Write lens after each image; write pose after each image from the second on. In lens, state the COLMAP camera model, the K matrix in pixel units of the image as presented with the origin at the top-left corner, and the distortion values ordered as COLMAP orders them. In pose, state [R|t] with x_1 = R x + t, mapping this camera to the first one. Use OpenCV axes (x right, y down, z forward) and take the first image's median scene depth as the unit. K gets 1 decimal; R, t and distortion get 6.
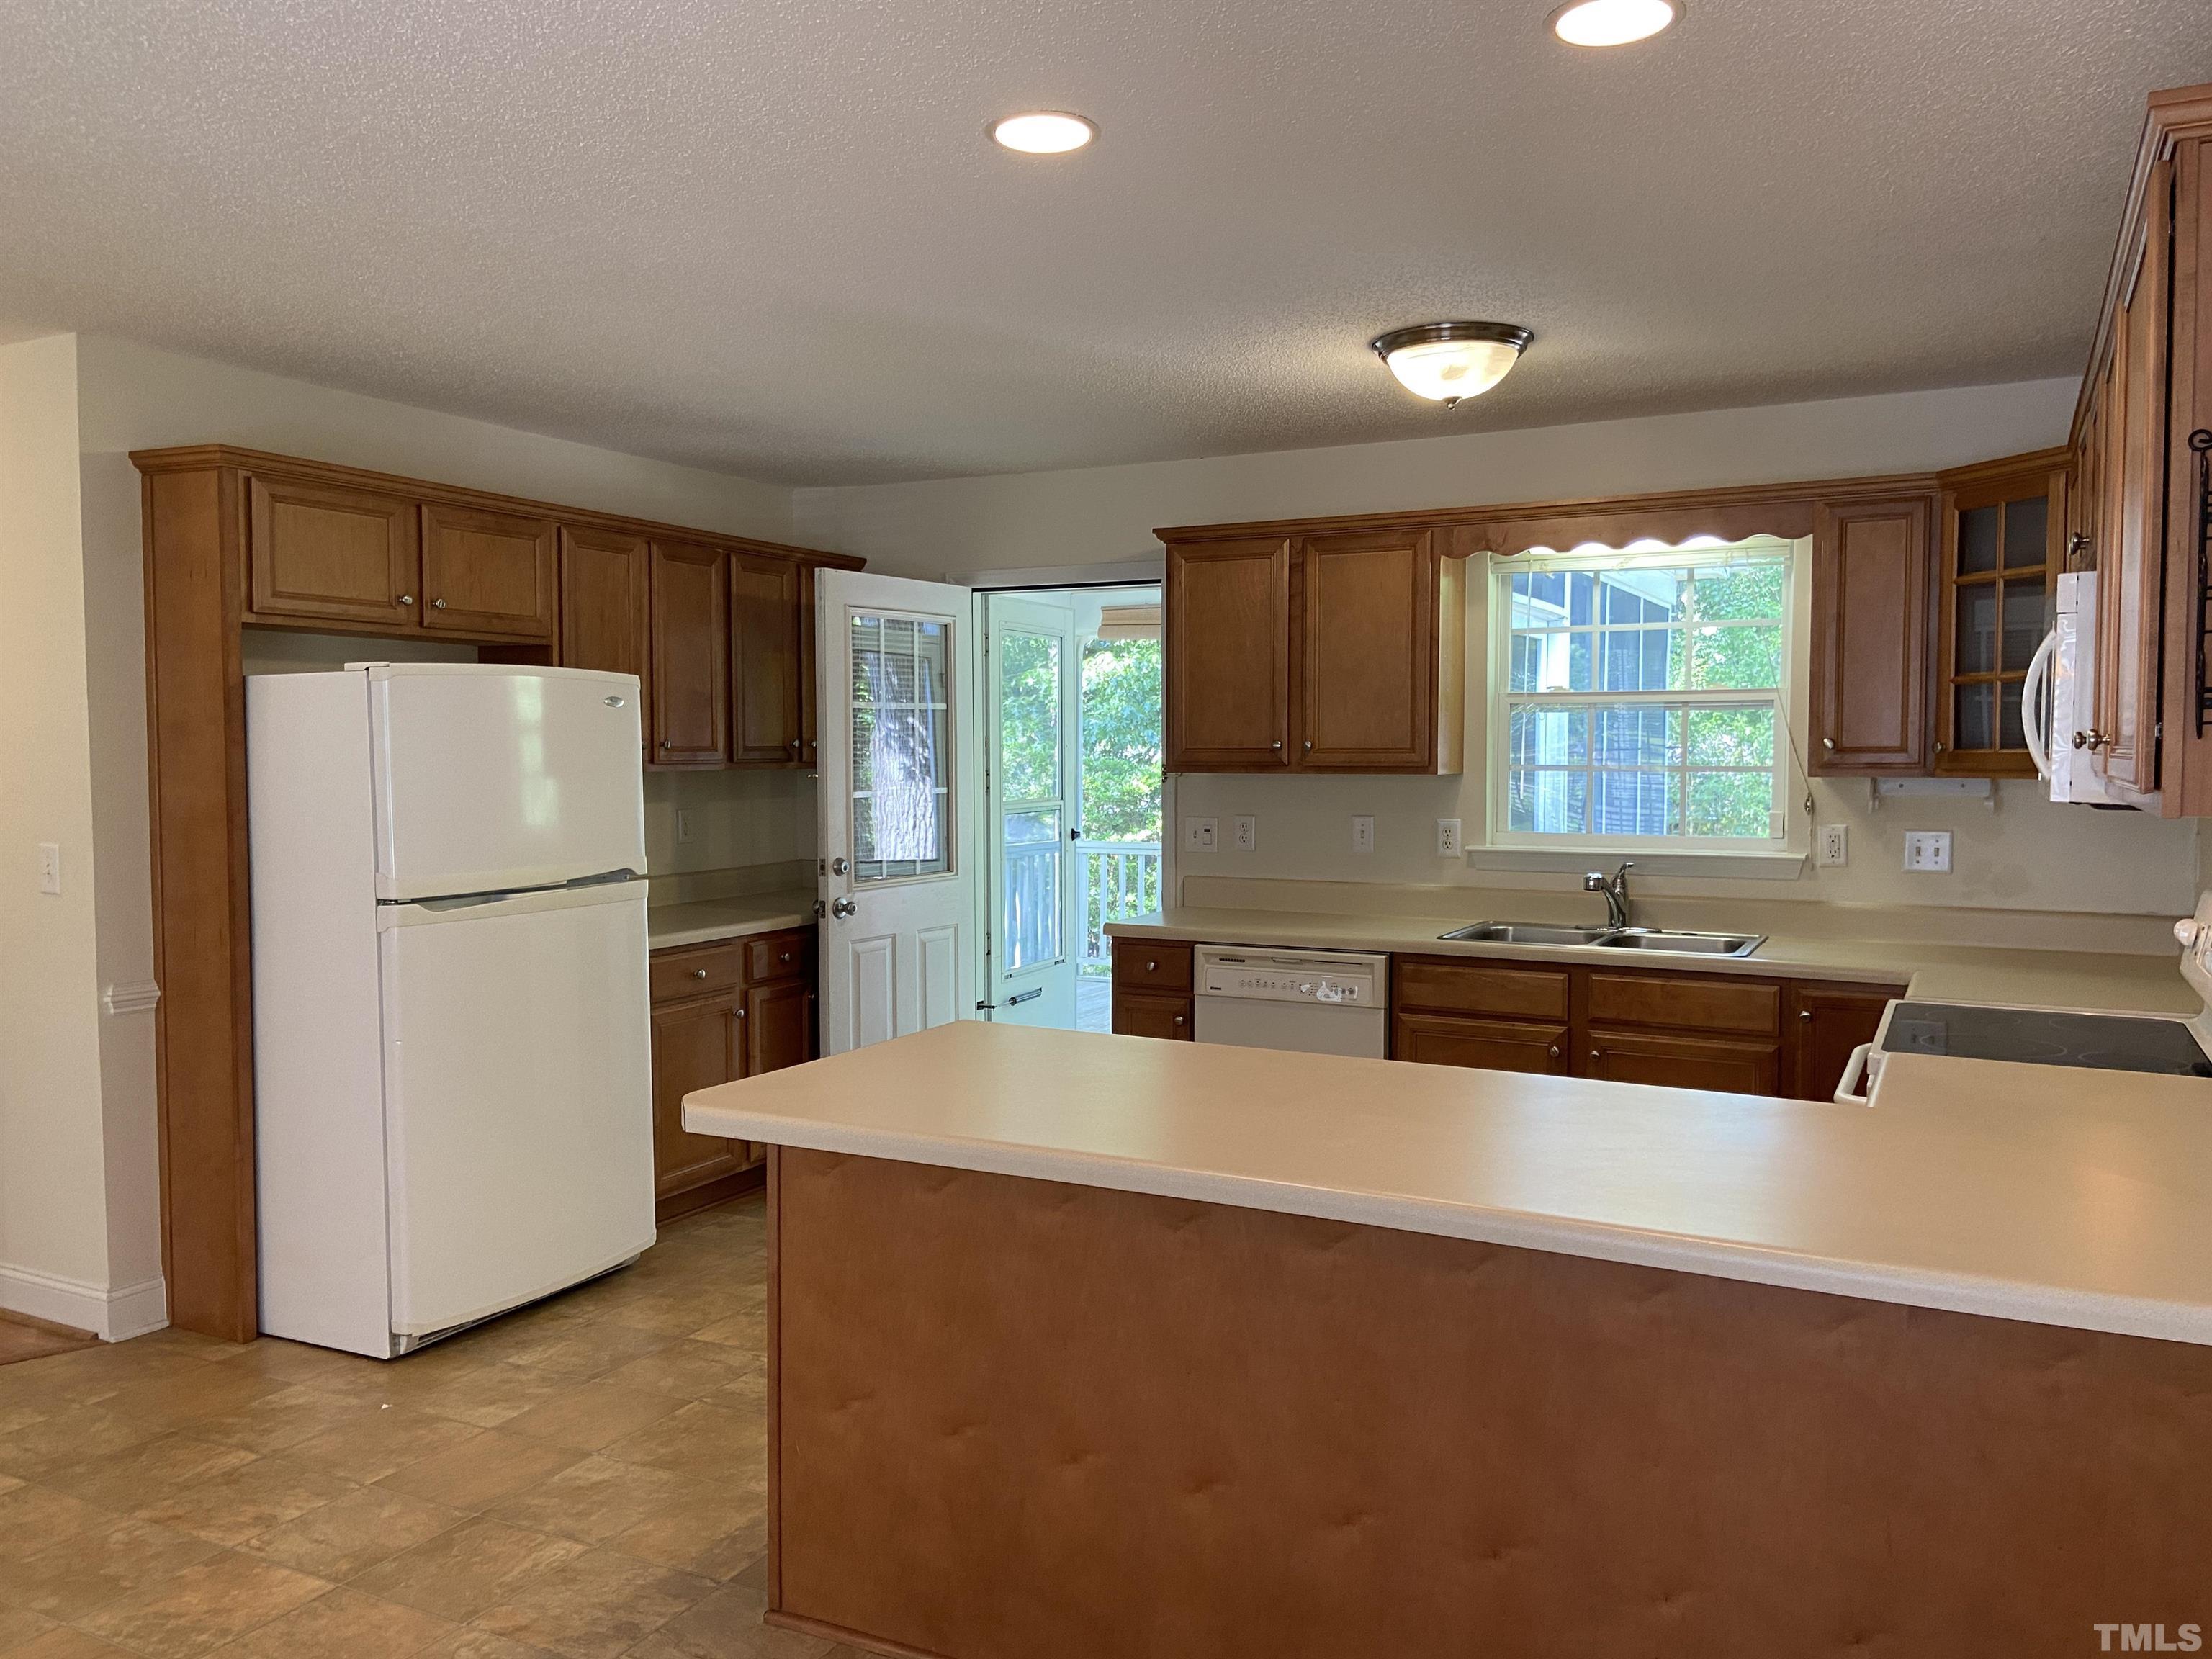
lens RADIAL K [[1672.7, 0, 1119.9], [0, 1672.7, 816.0], [0, 0, 1]] dist [0.100472, -0.110683]
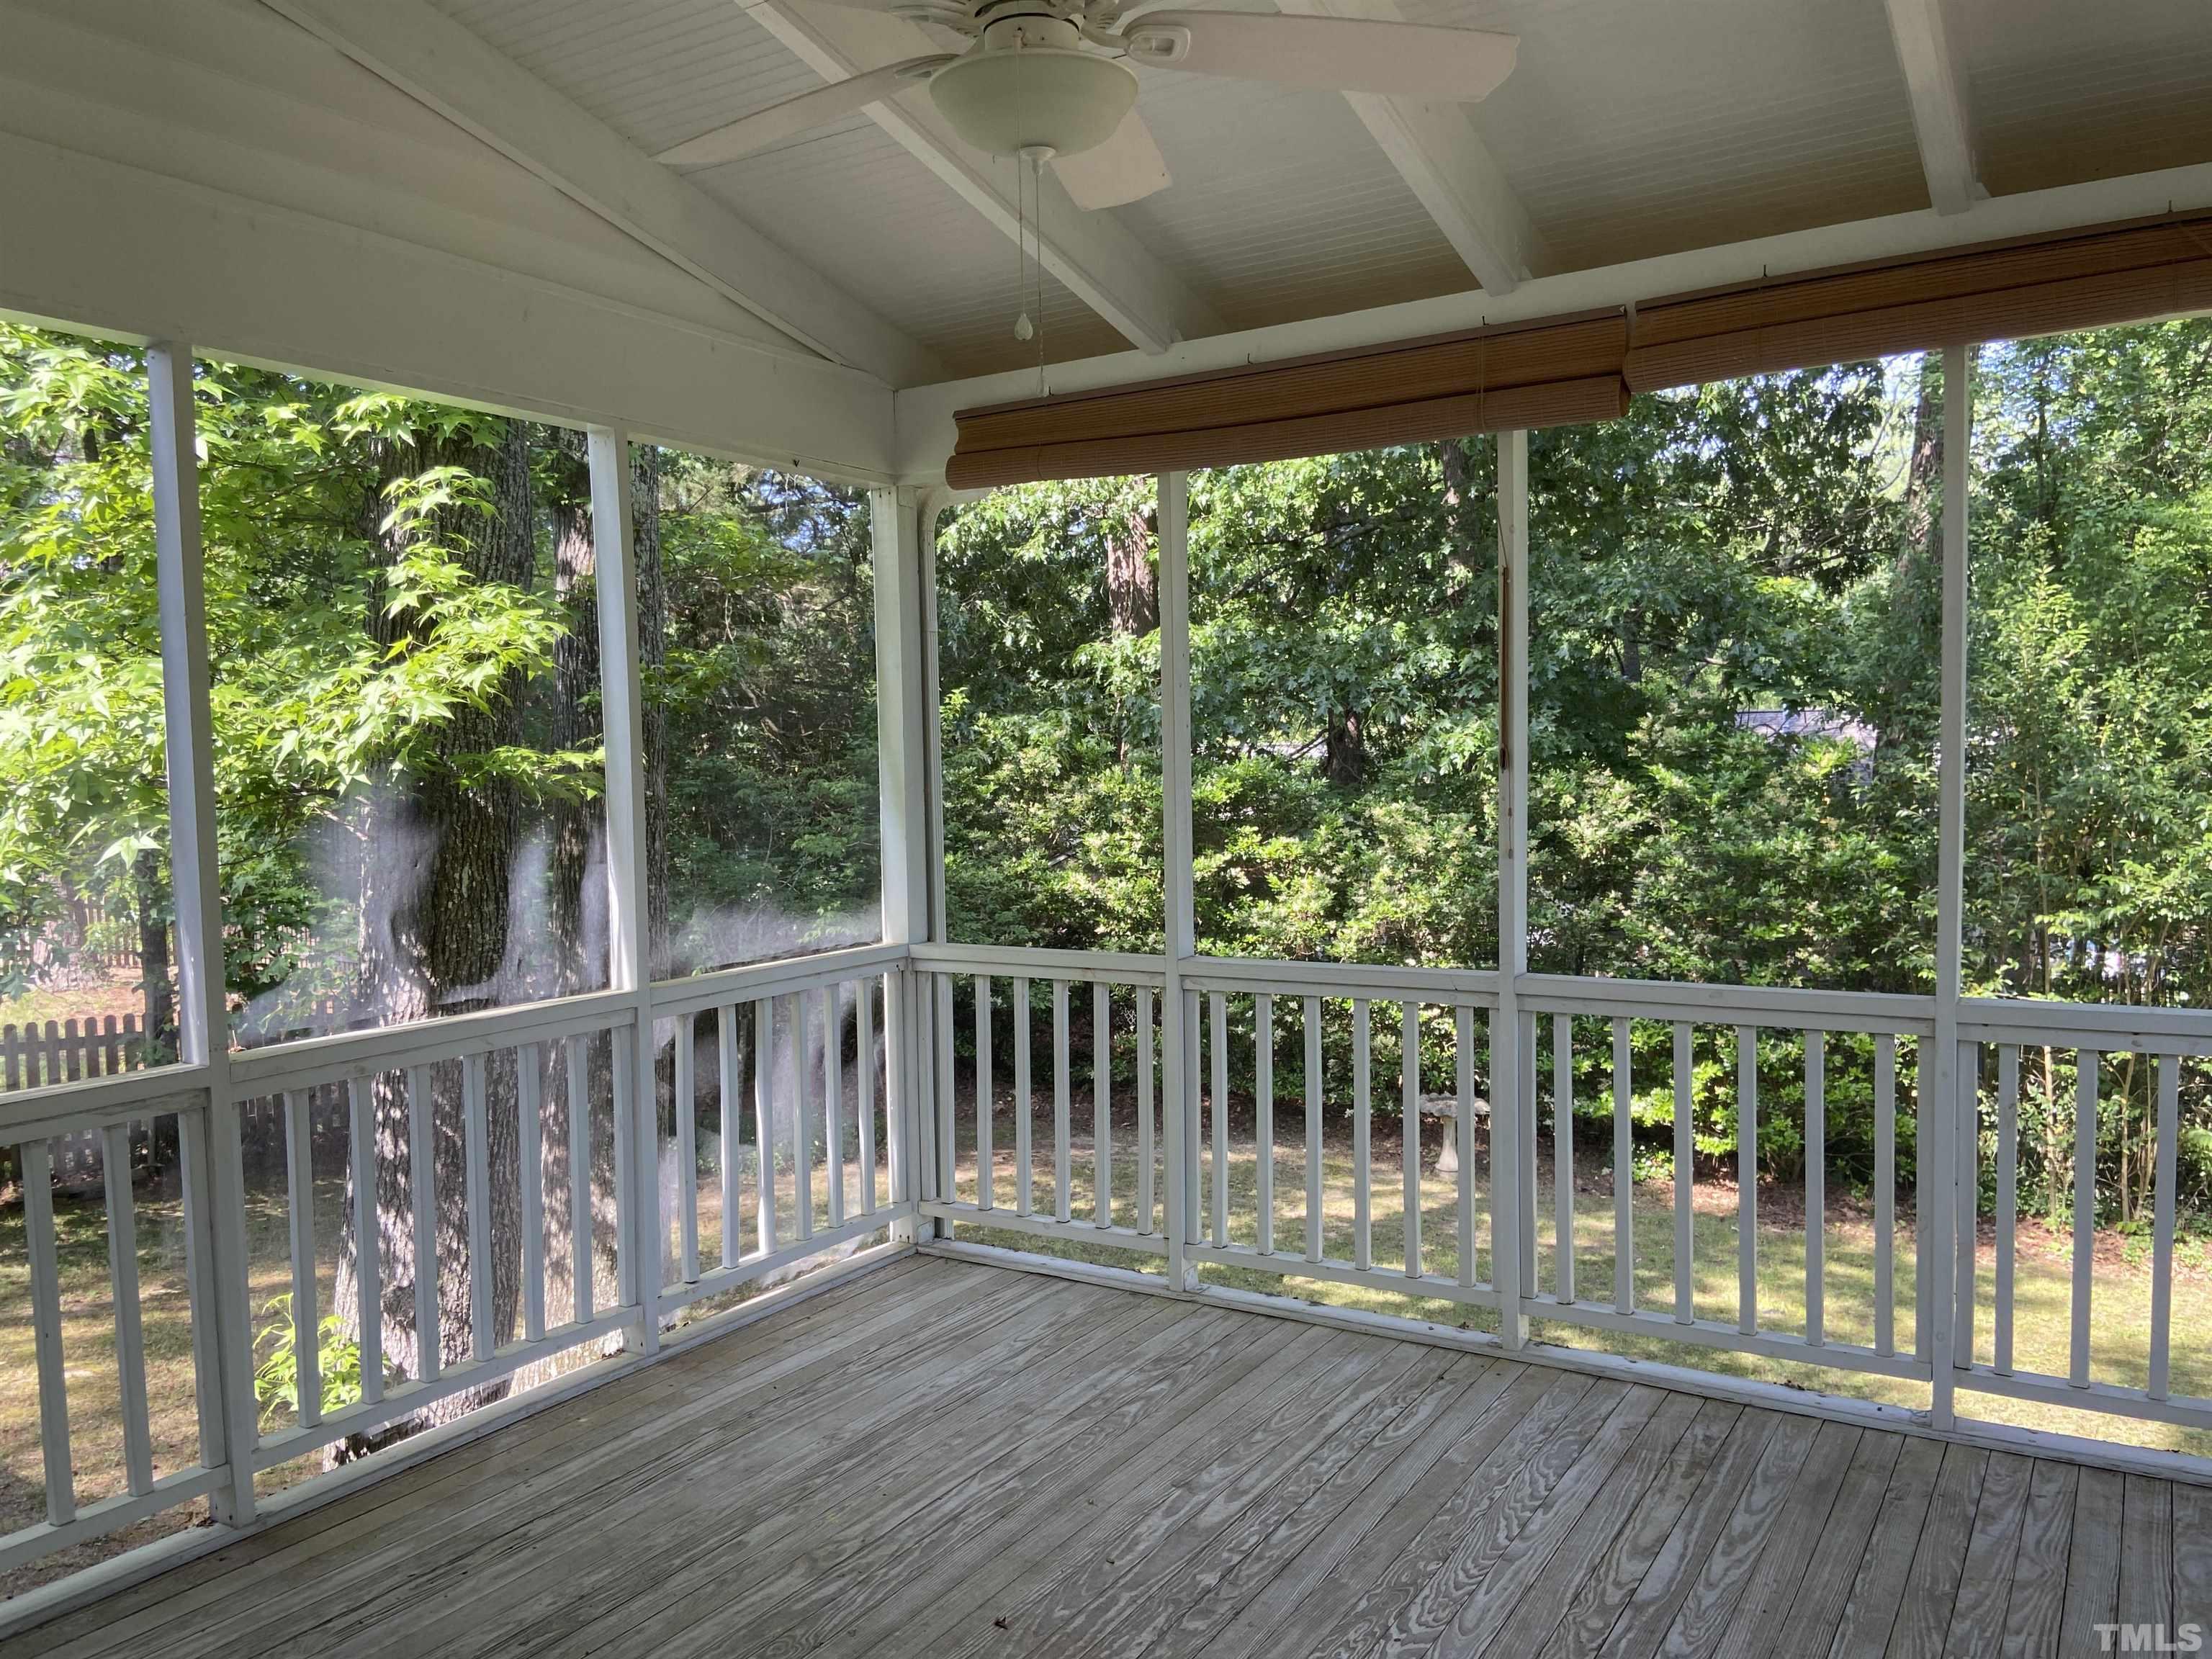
lens RADIAL K [[1672.7, 0, 1109.5], [0, 1672.7, 832.5], [0, 0, 1]] dist [0.100472, -0.110683]
pose [[0.996078, -0.008949, -0.088029, 0.027007], [0.009971, 0.999888, 0.011174, -0.008388], [0.087919, -0.012008, 0.996055, 0.230879]]
